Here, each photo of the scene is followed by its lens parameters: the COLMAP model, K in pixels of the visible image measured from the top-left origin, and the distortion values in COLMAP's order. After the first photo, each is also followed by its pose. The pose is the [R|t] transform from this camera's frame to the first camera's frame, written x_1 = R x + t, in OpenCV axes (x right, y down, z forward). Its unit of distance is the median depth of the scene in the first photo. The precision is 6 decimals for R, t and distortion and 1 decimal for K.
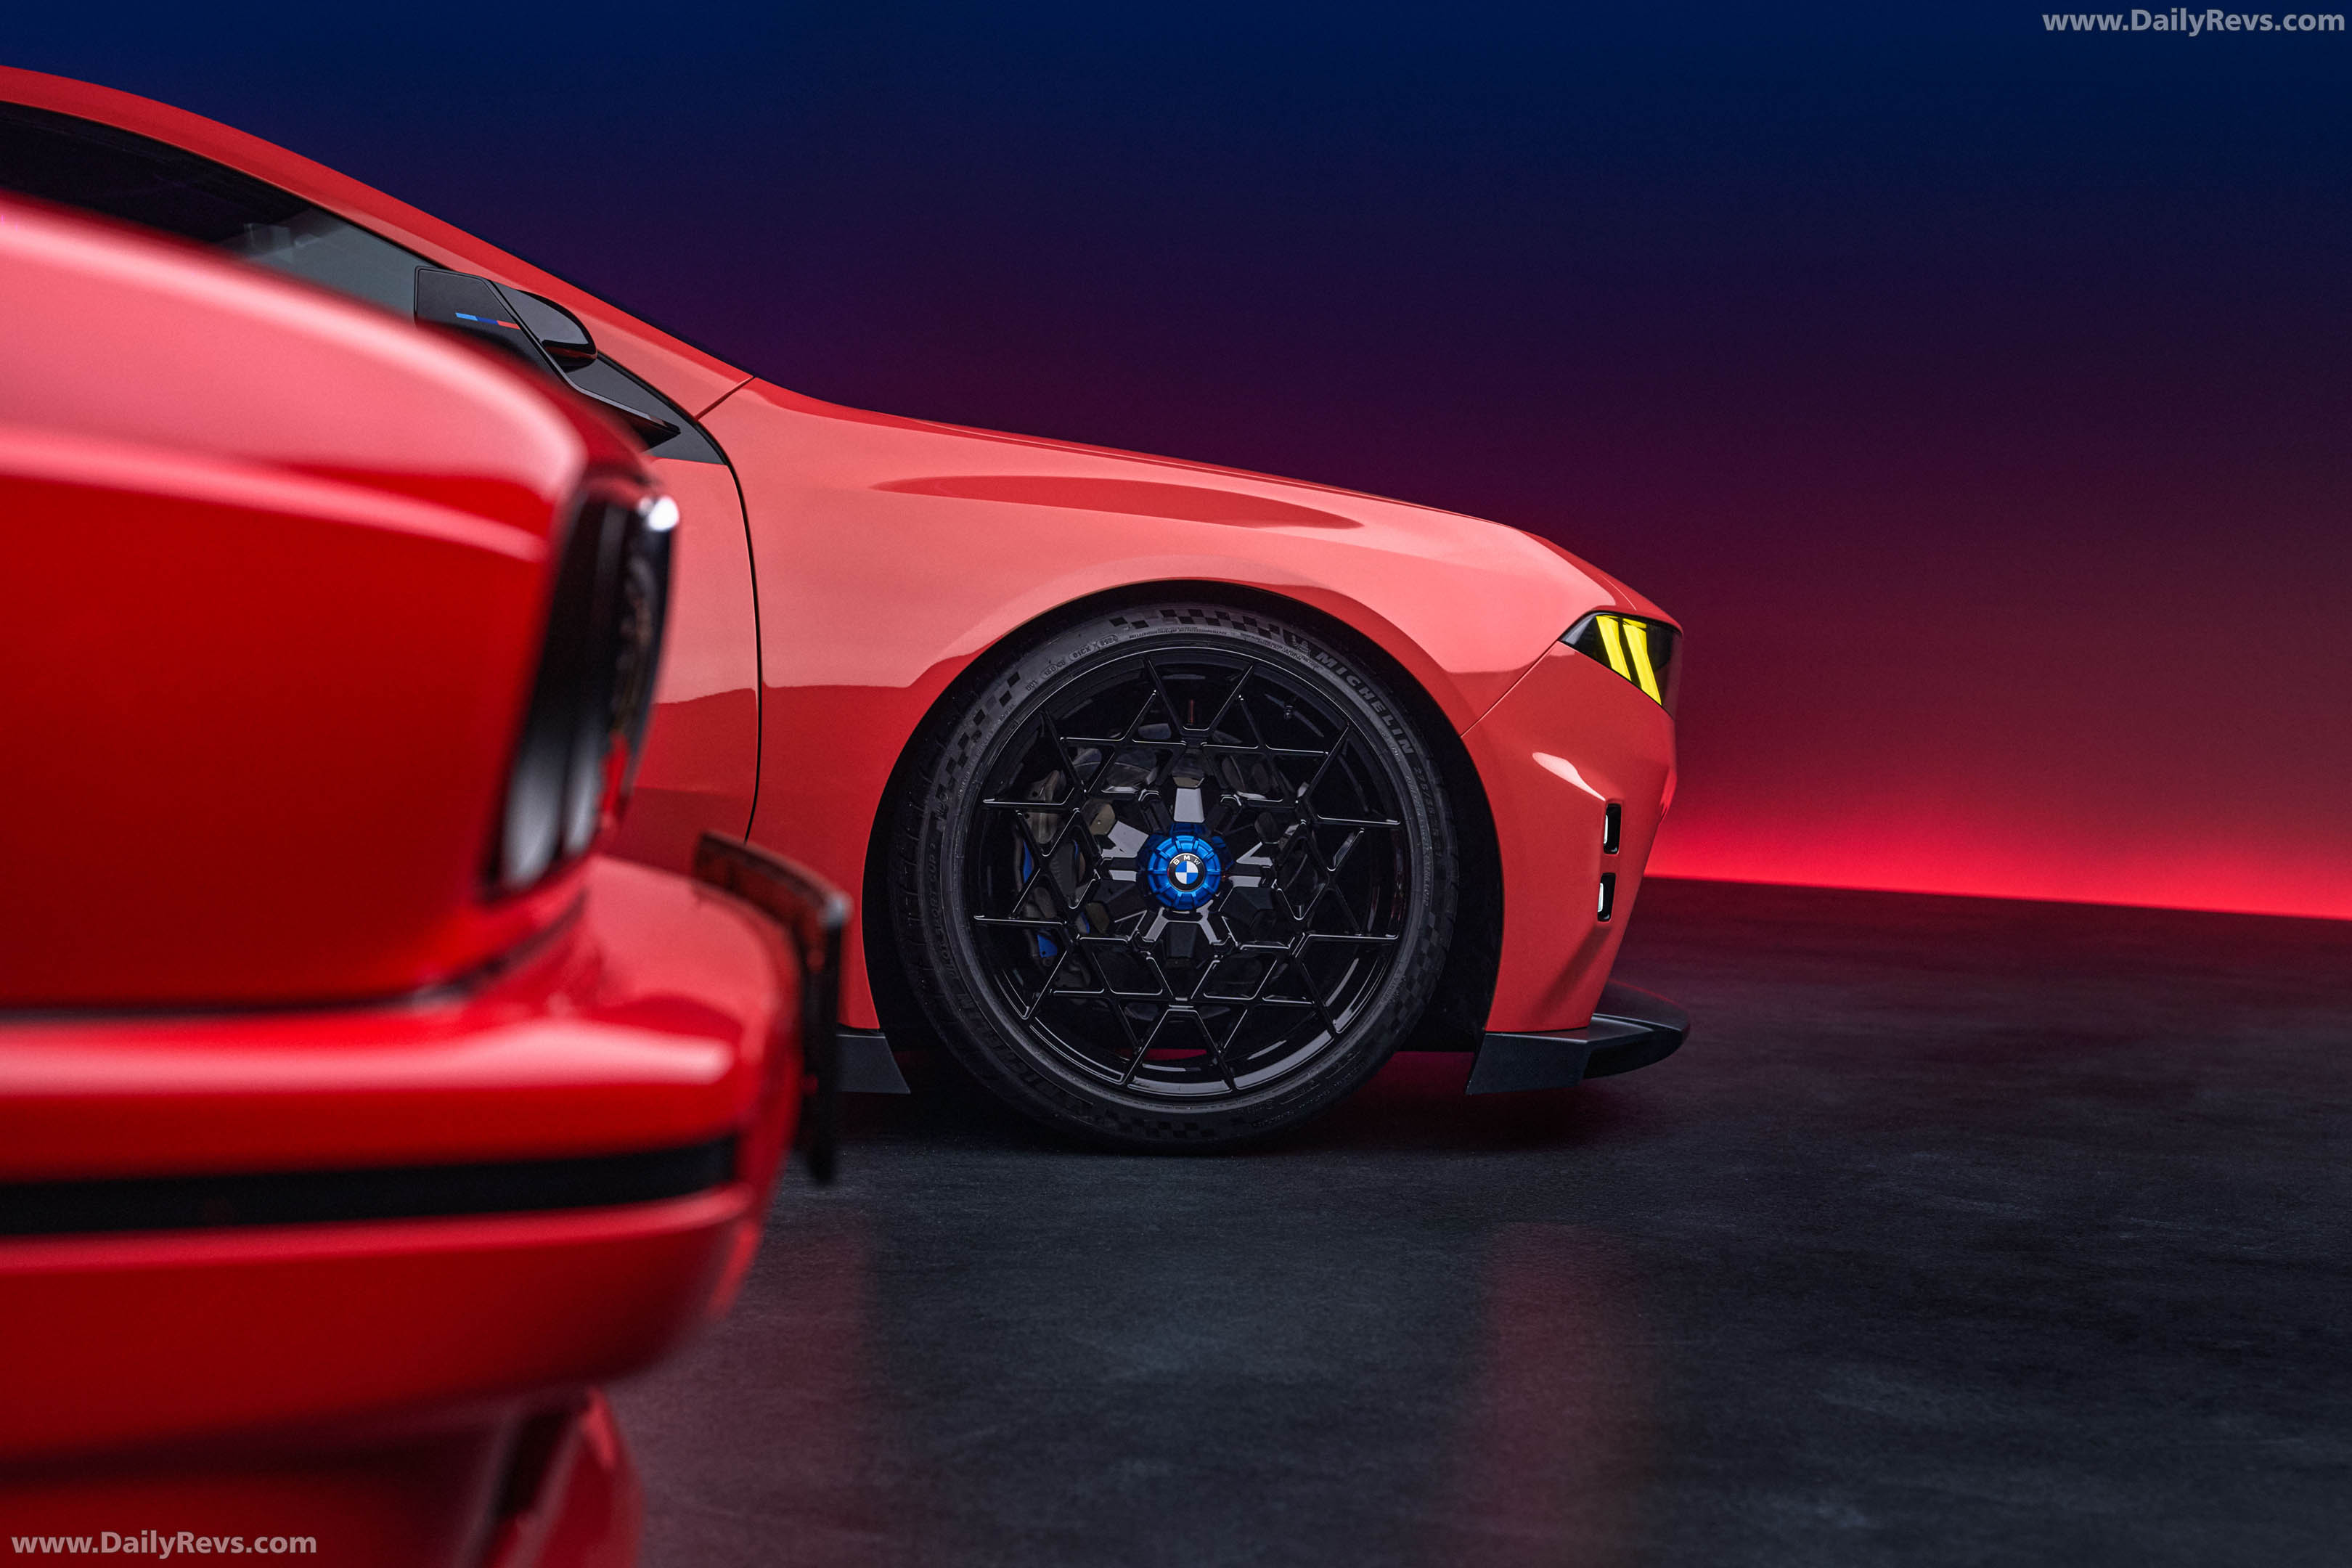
lens RADIAL K [[4061.1, 0, 1176.0], [0, 4061.1, 784.0], [0, 0, 1]] dist [0.007652, -0.043952]
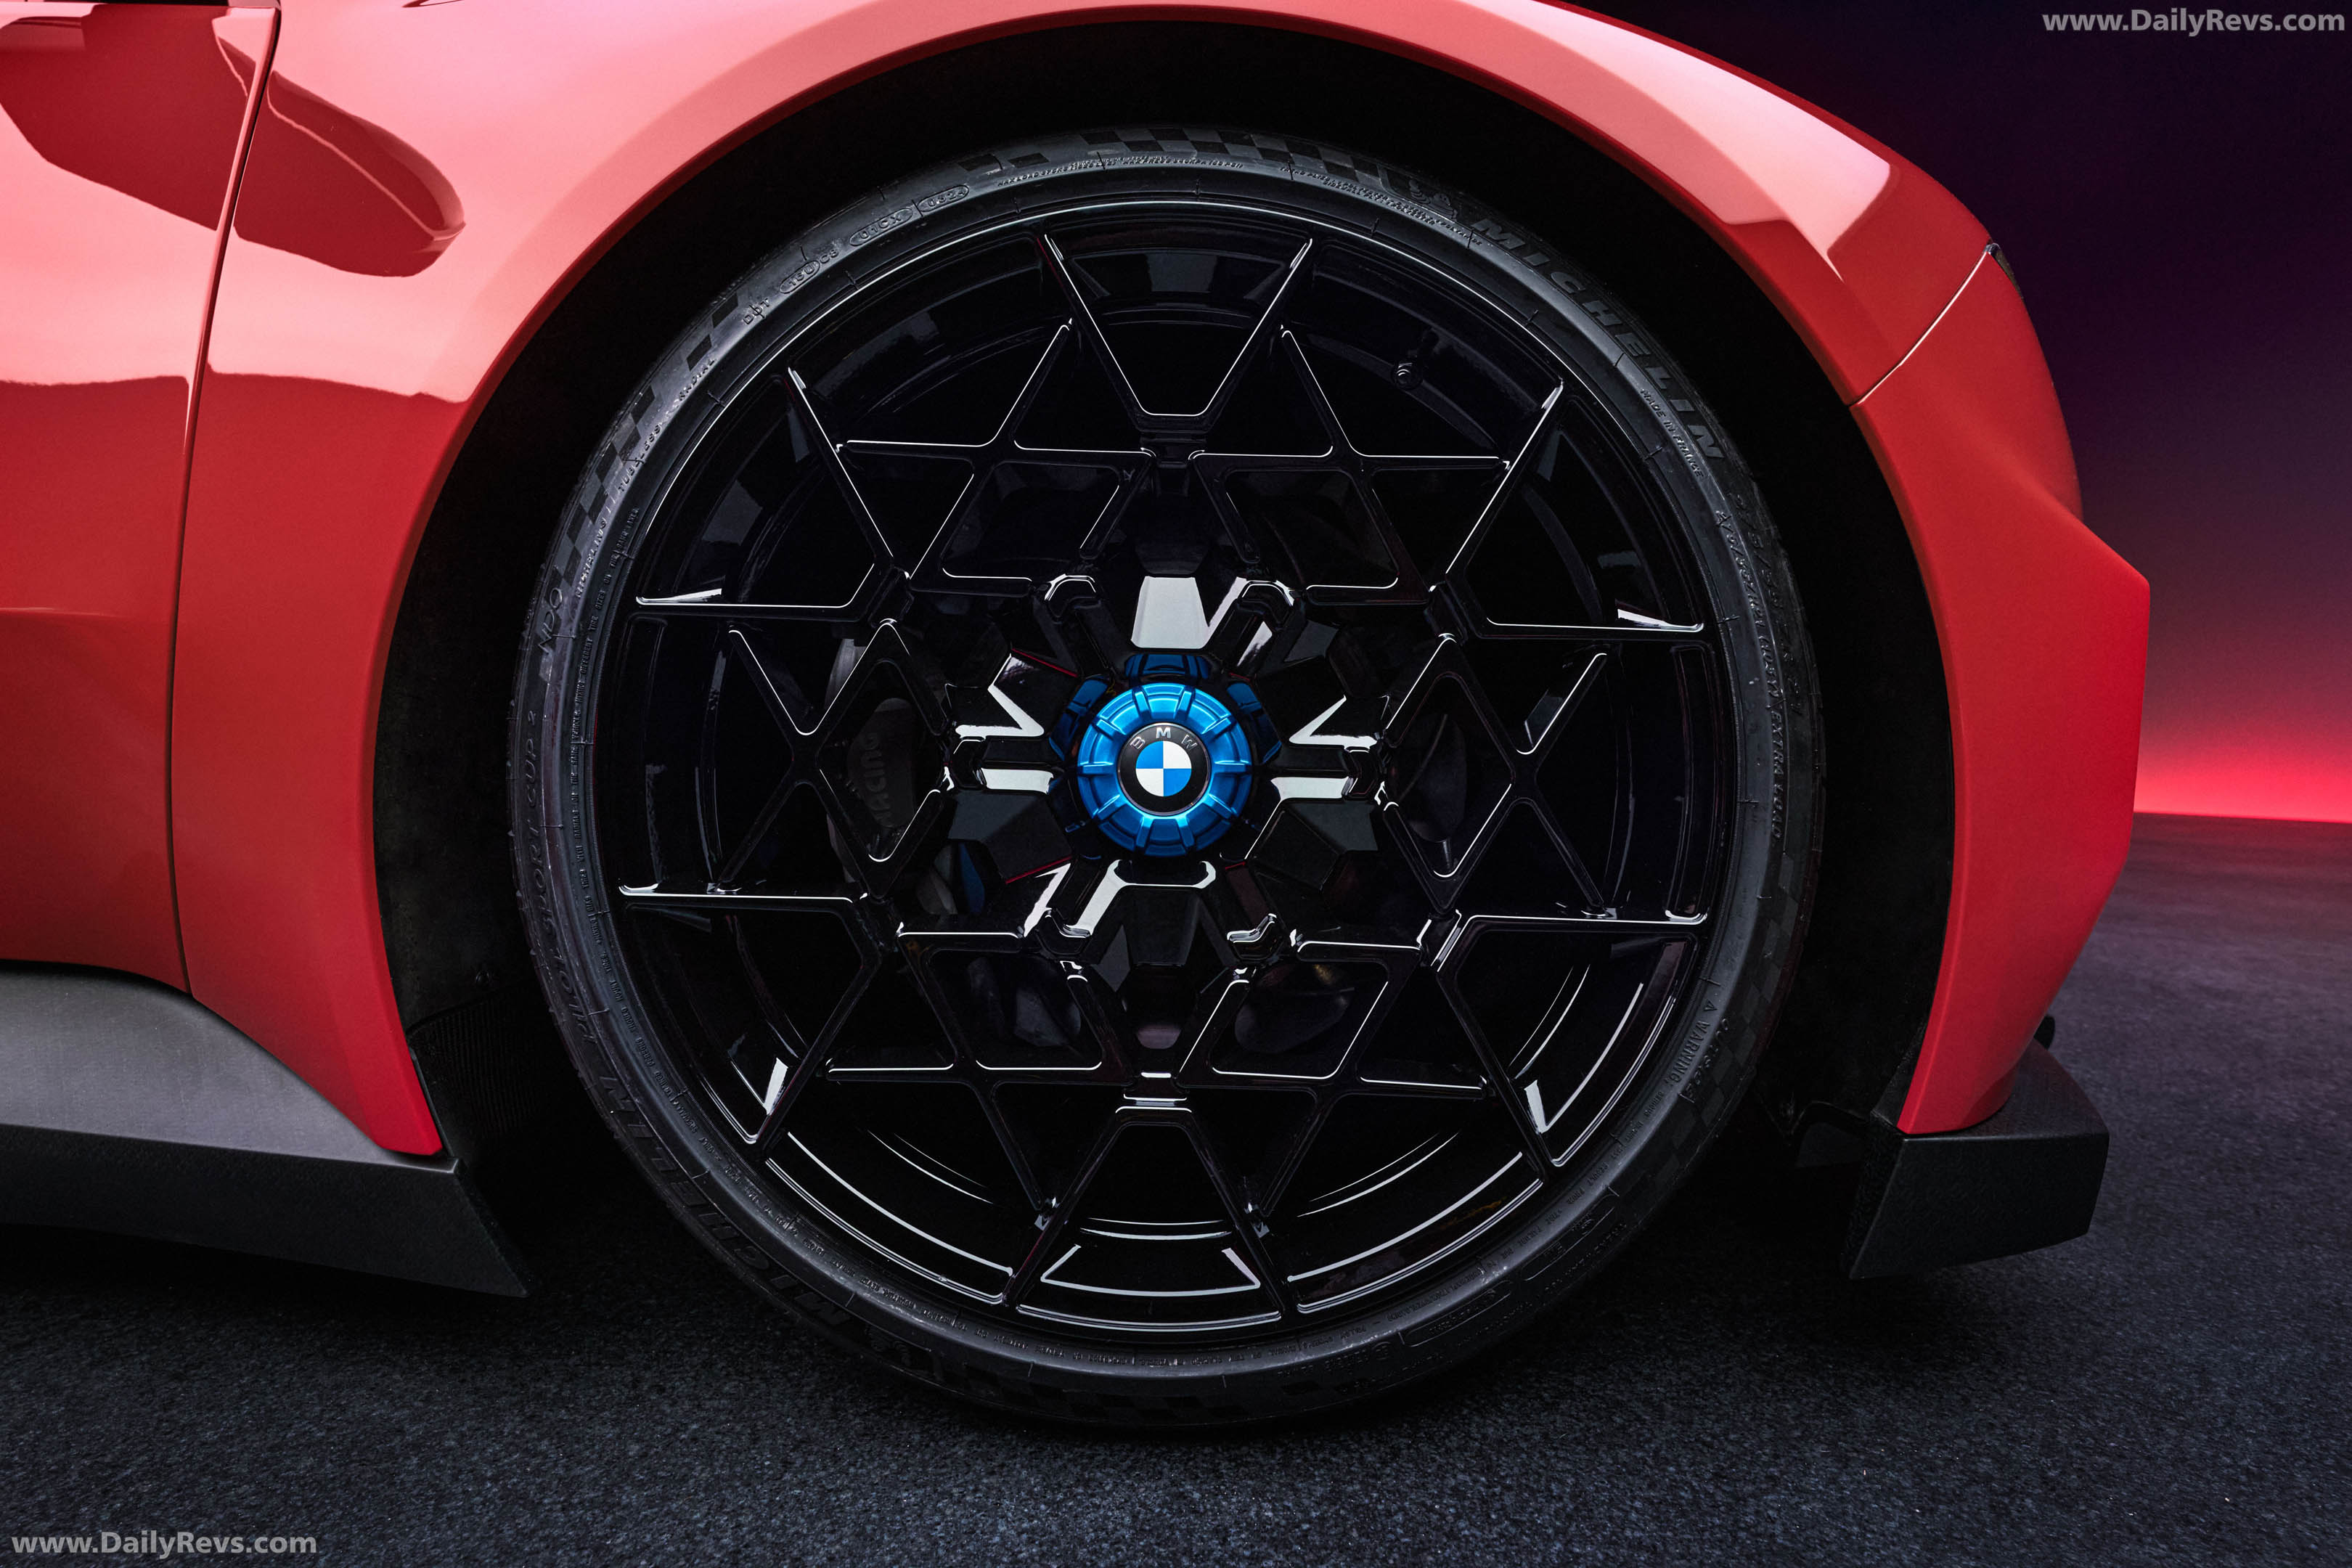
lens RADIAL K [[930.7, 0, 1176.0], [0, 930.7, 784.0], [0, 0, 1]] dist [-0.001941, -0.000111]
pose [[0.983229, -0.024989, -0.180653, 0.020993], [0.026026, 0.999656, 0.003373, 0.023042], [0.180507, -0.008018, 0.983541, 0.905578]]
